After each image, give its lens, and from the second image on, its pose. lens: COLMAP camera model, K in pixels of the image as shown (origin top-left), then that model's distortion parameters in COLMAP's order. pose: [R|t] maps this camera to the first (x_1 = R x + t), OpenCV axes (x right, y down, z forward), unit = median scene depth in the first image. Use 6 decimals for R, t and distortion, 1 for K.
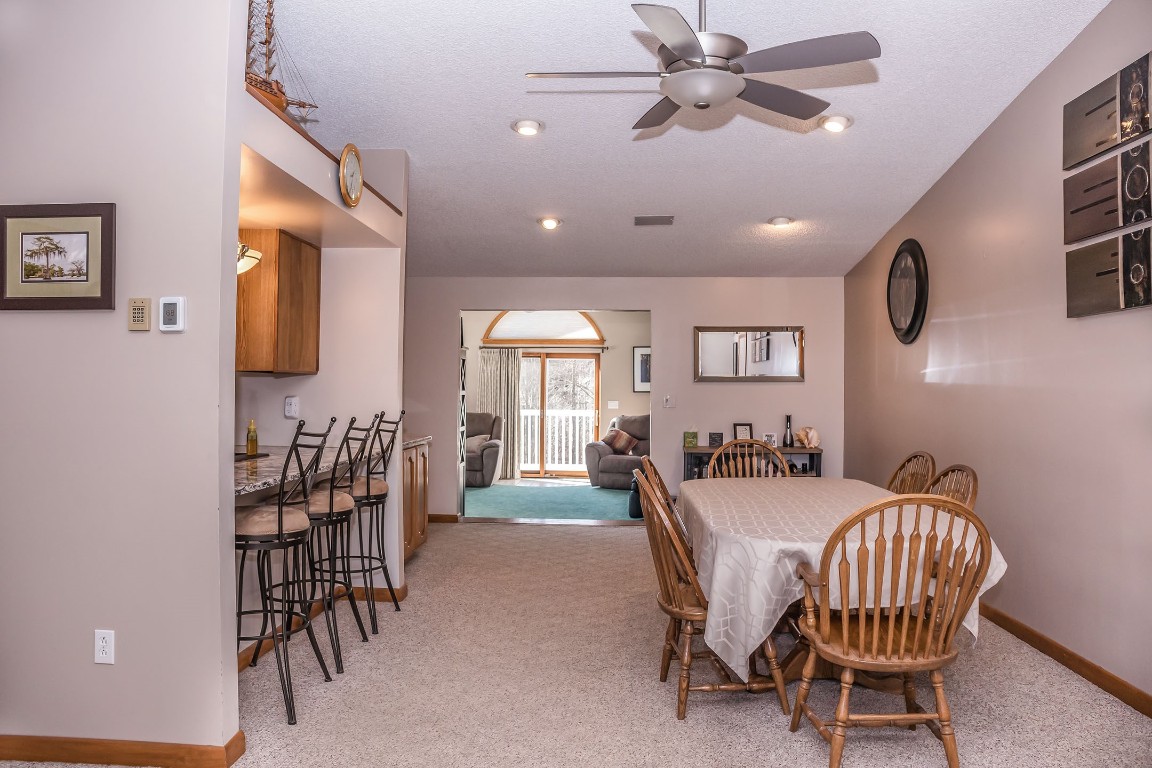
lens RADIAL K [[799.7, 0, 572.8], [0, 799.7, 384.6], [0, 0, 1]] dist [-0.050289, 0.002257]
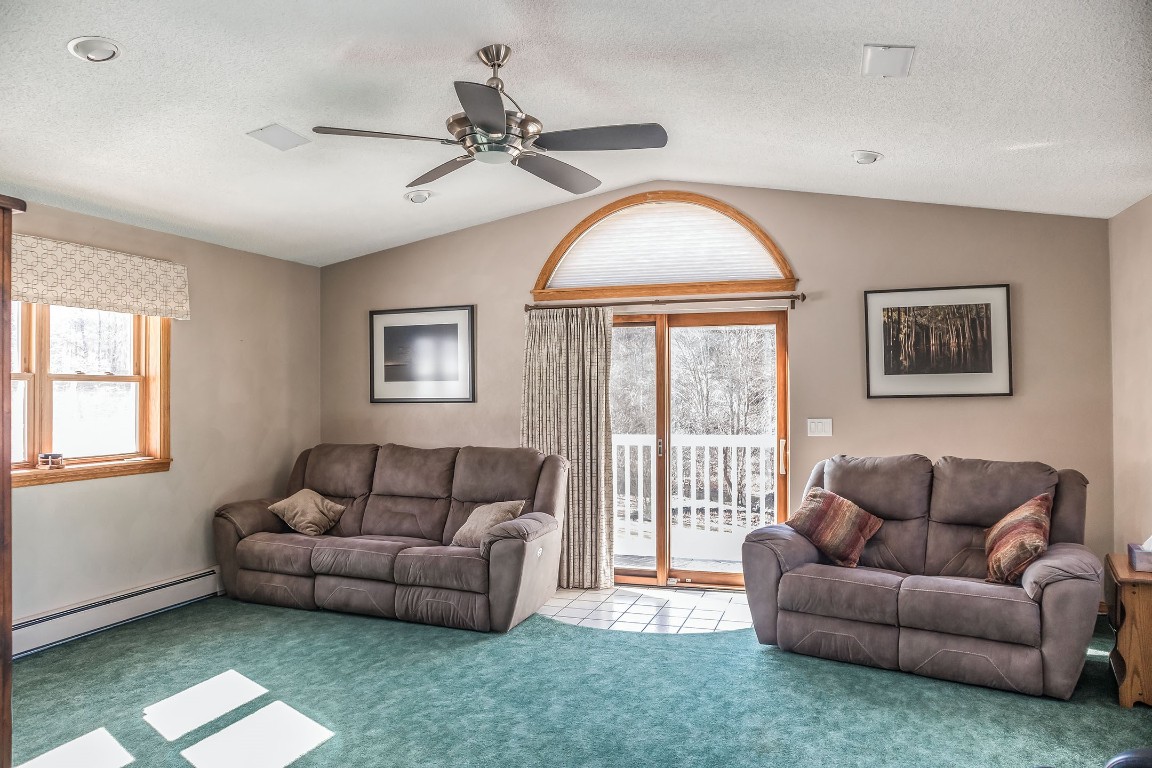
lens RADIAL K [[799.7, 0, 575.4], [0, 799.7, 377.5], [0, 0, 1]] dist [-0.050289, 0.002257]
pose [[0.961502, -0.014121, -0.274436, 0.041968], [0.014158, 0.999898, -0.001848, -0.003608], [0.274434, -0.002109, 0.961604, 0.553537]]
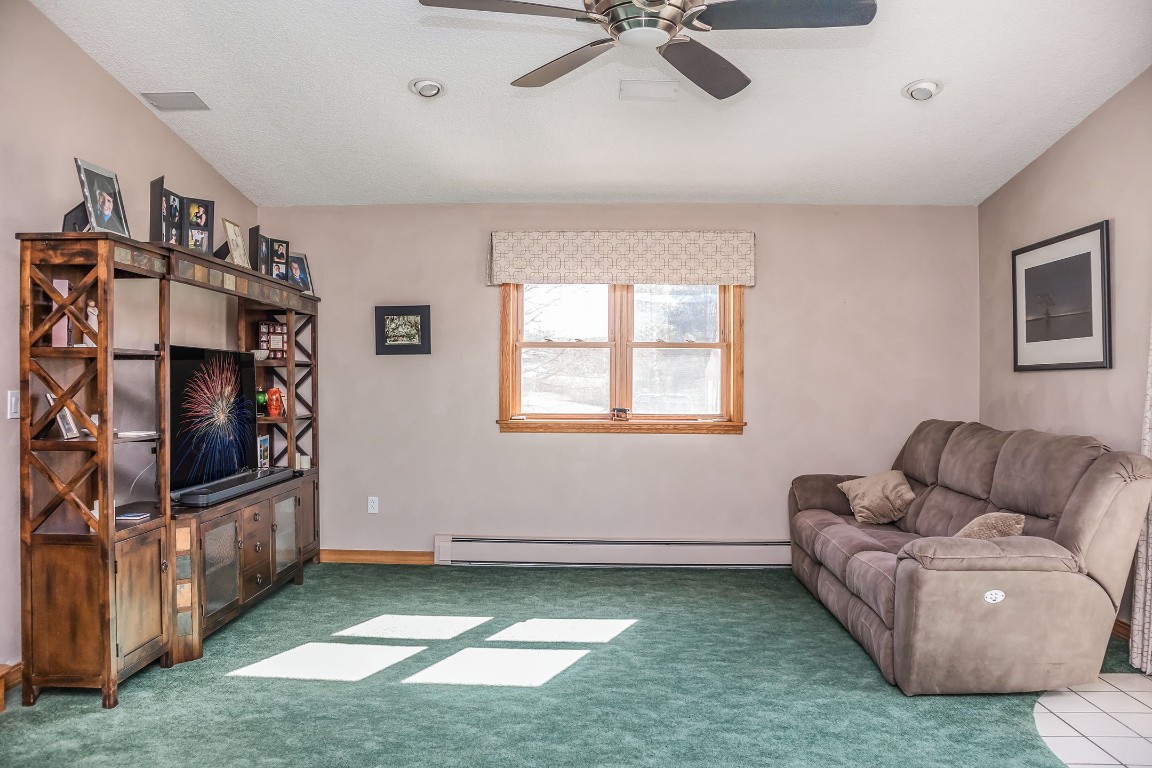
lens RADIAL K [[799.7, 0, 549.0], [0, 799.7, 384.1], [0, 0, 1]] dist [-0.050289, 0.002257]
pose [[0.039105, -0.001983, -0.999233, 0.155760], [0.011284, 0.999935, -0.001543, 0.015112], [0.999171, -0.011215, 0.039124, 0.786283]]
